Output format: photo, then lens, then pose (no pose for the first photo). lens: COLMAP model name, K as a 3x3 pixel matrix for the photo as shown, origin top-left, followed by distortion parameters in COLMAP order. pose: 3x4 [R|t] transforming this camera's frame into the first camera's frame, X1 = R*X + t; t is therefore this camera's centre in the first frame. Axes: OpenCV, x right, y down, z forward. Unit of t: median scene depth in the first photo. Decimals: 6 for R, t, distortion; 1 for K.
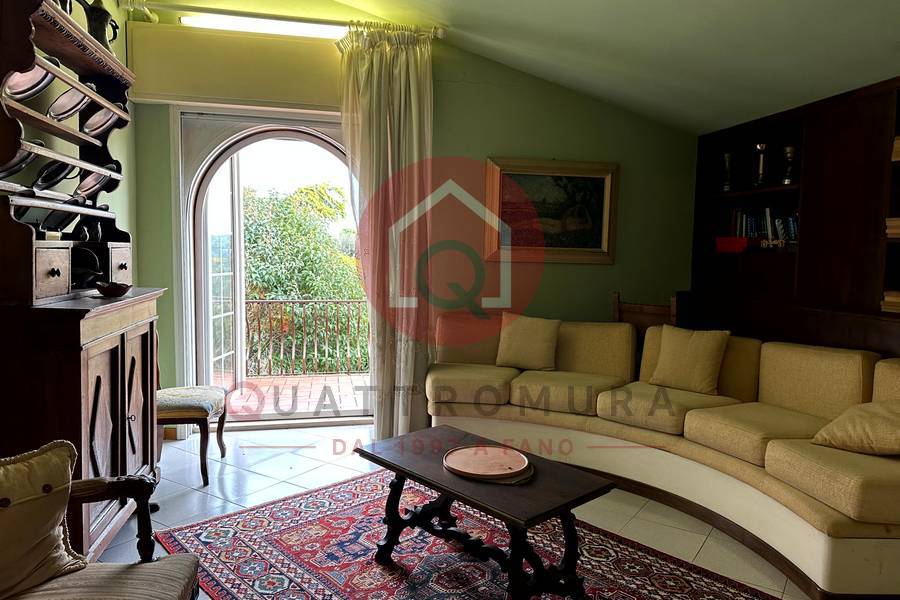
lens RADIAL K [[628.7, 0, 450.0], [0, 628.7, 300.0], [0, 0, 1]] dist [0.098676, -0.134926]
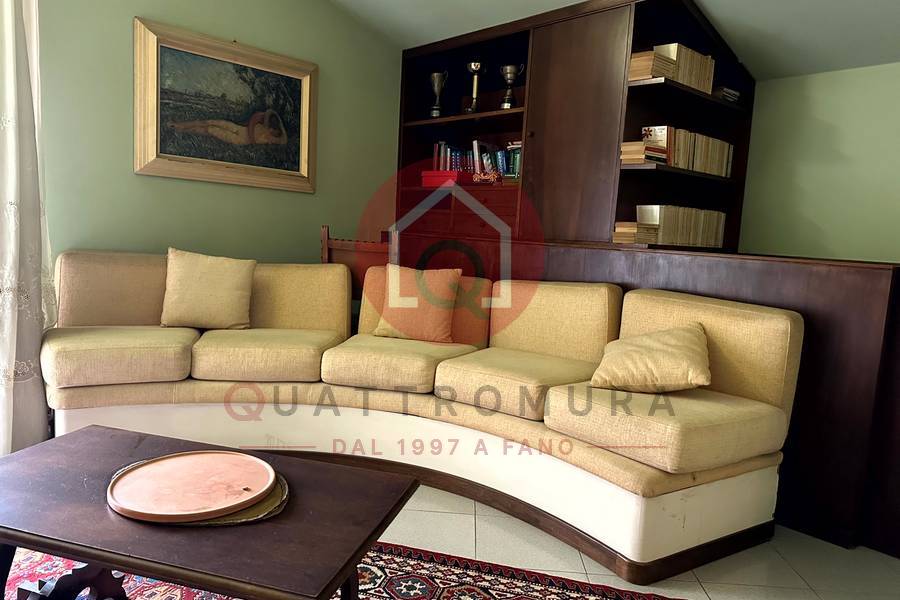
lens RADIAL K [[628.7, 0, 450.0], [0, 628.7, 300.0], [0, 0, 1]] dist [0.098676, -0.134926]
pose [[0.849151, -0.031669, 0.527200, -0.027387], [0.002659, 0.998444, 0.055694, 0.041071], [-0.528144, -0.045891, 0.847914, 0.265198]]
